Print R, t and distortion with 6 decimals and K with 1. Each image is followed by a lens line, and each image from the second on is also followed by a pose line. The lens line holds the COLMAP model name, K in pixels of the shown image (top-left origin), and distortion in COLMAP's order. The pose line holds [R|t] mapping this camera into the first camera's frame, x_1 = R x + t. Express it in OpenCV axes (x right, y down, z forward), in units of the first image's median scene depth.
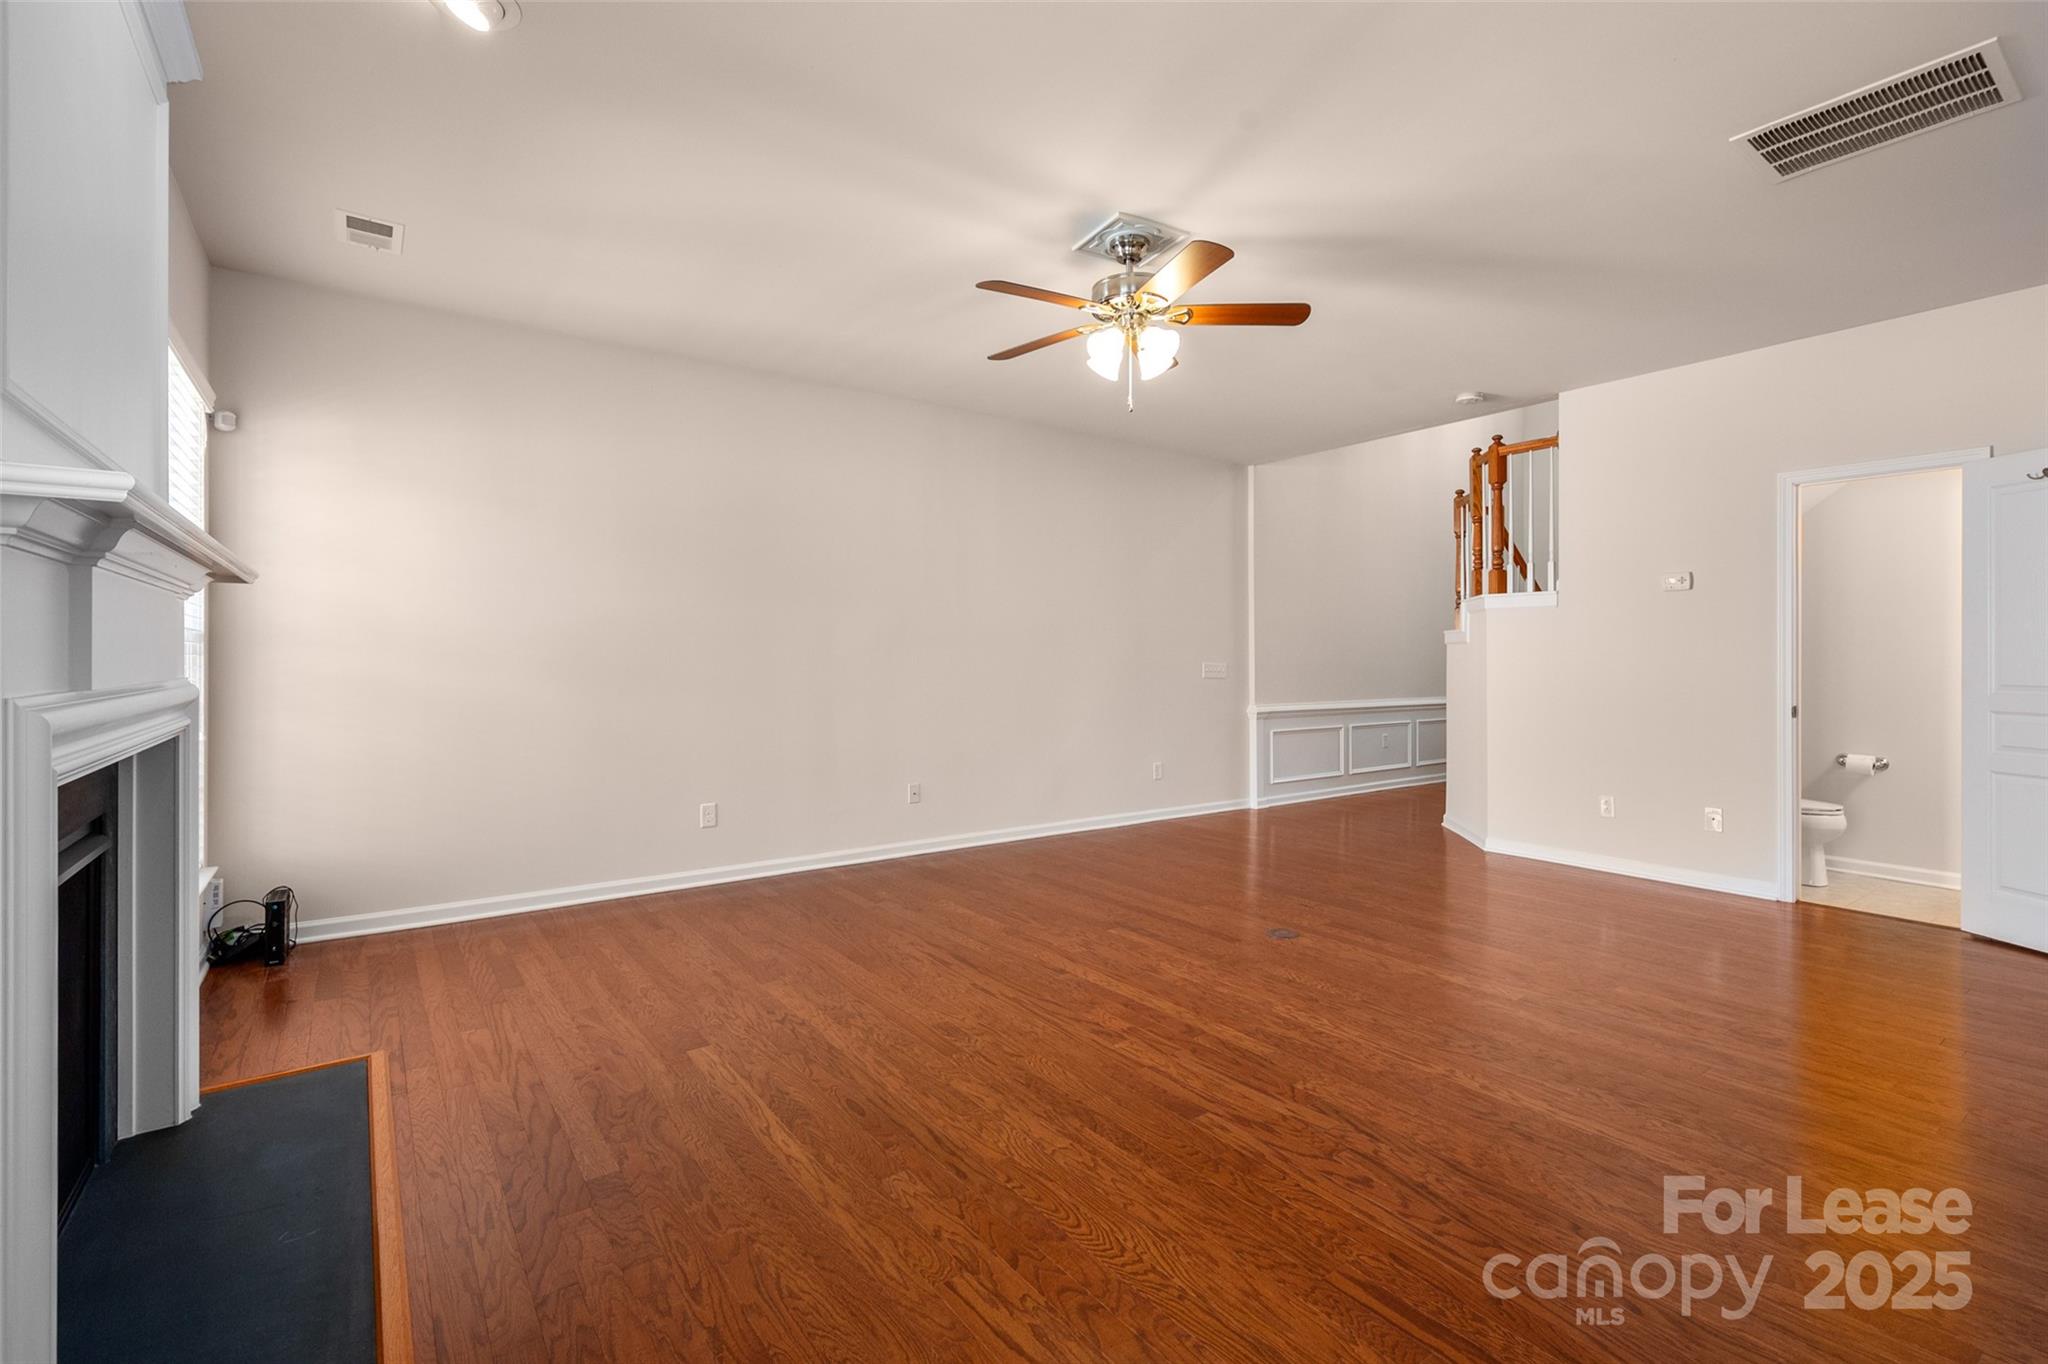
lens RADIAL K [[905.3, 0, 1022.0], [0, 905.3, 660.1], [0, 0, 1]] dist [0.001932, -0.000809]
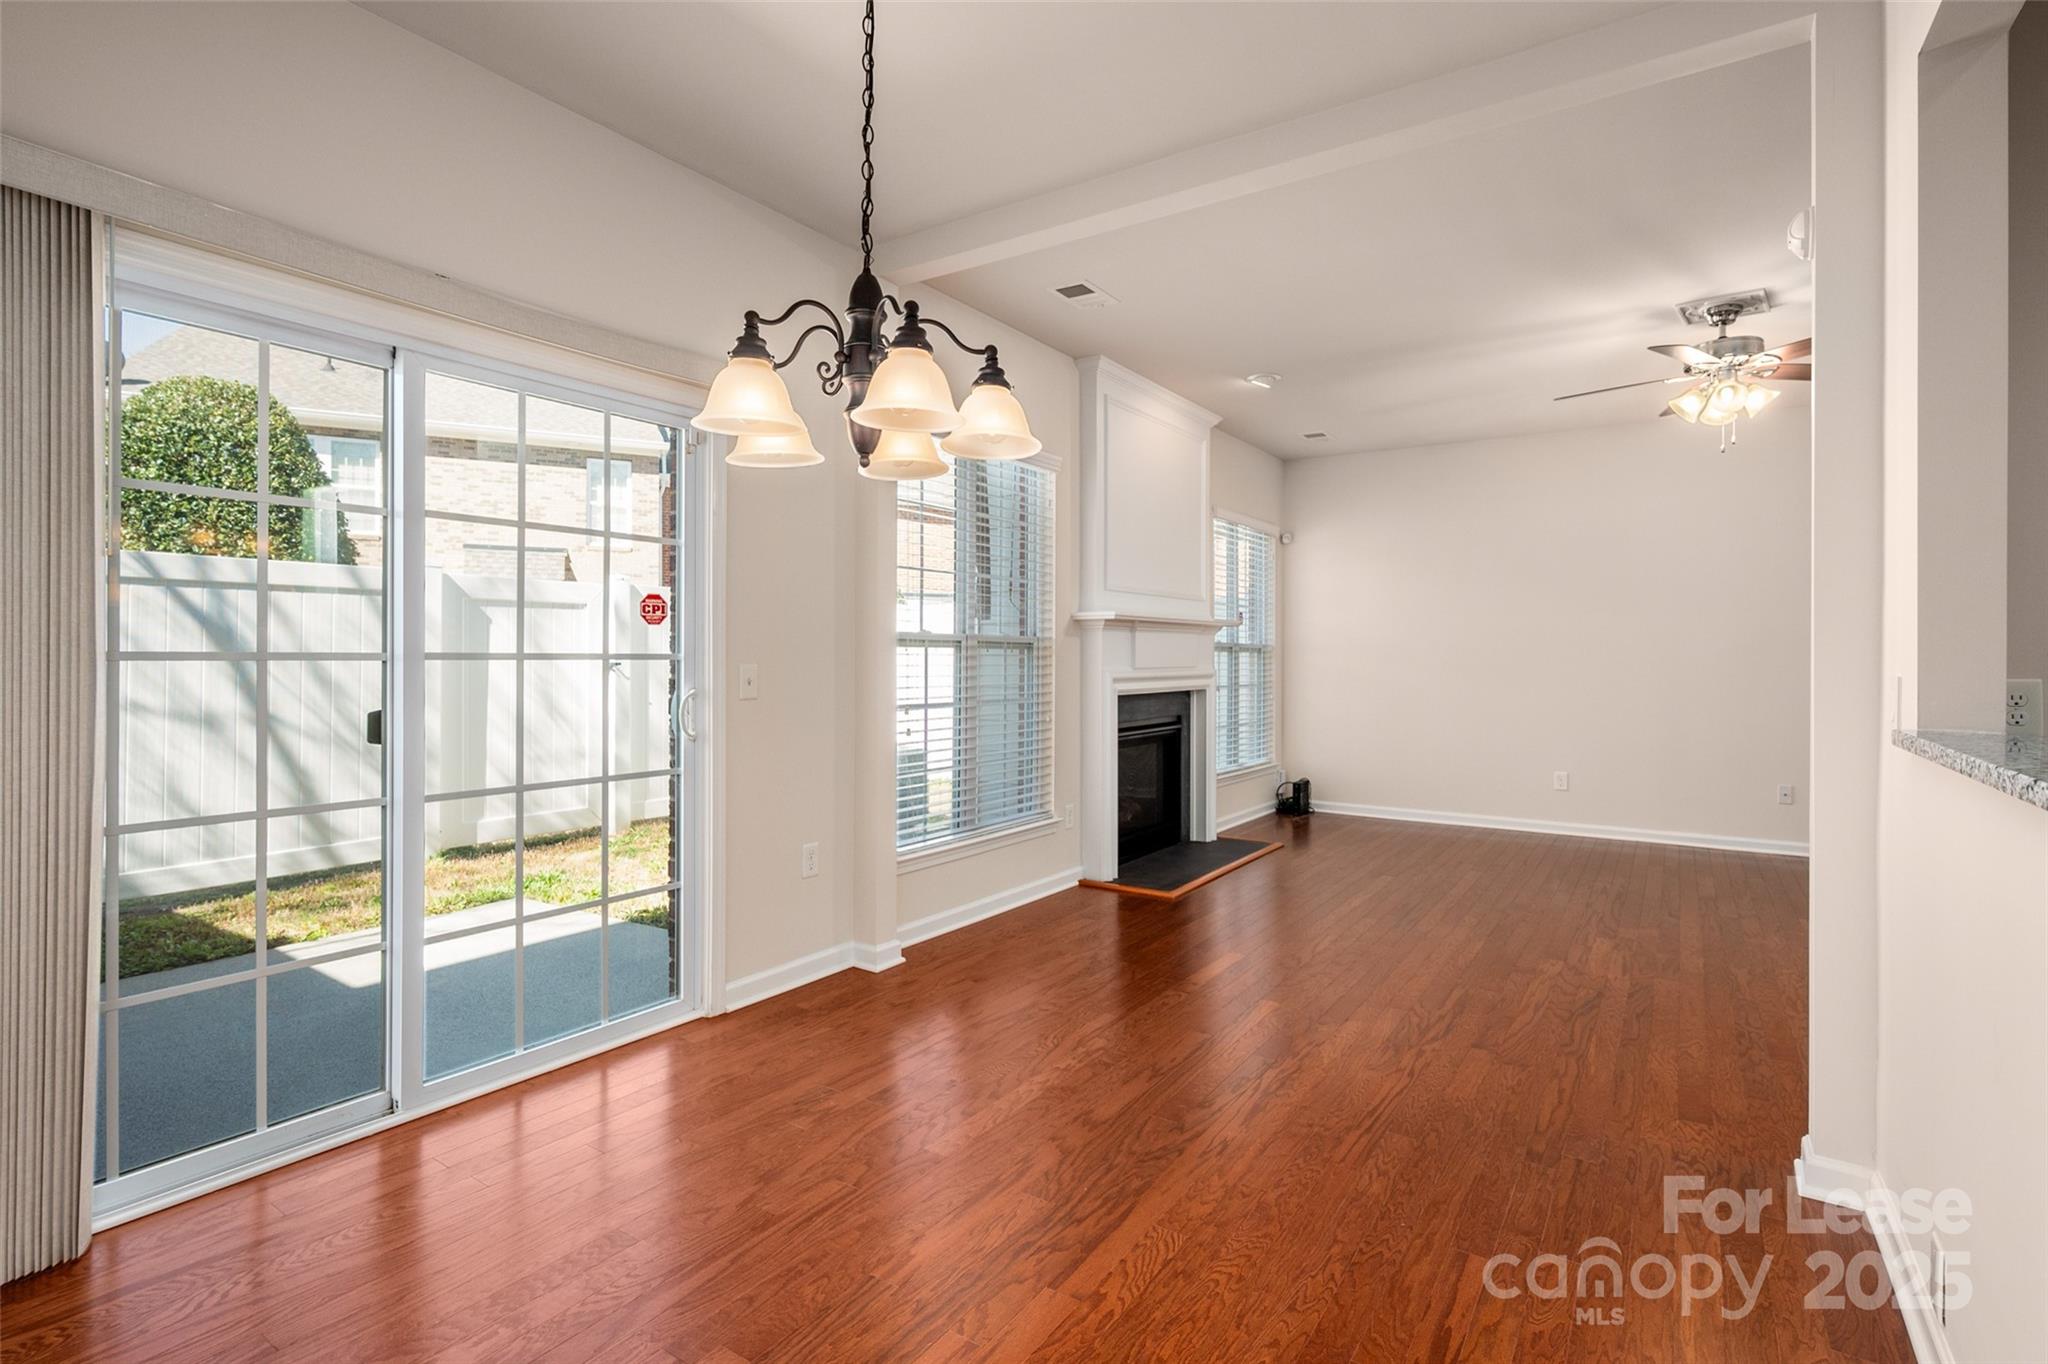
lens RADIAL K [[990.8, 0, 1010.9], [0, 990.8, 655.5], [0, 0, 1]] dist [-0.006819, -0.000426]
pose [[0.331591, 0.003344, -0.943417, 1.118042], [-0.005032, 0.999986, 0.001776, -0.008437], [0.943410, 0.004158, 0.331603, -0.323069]]
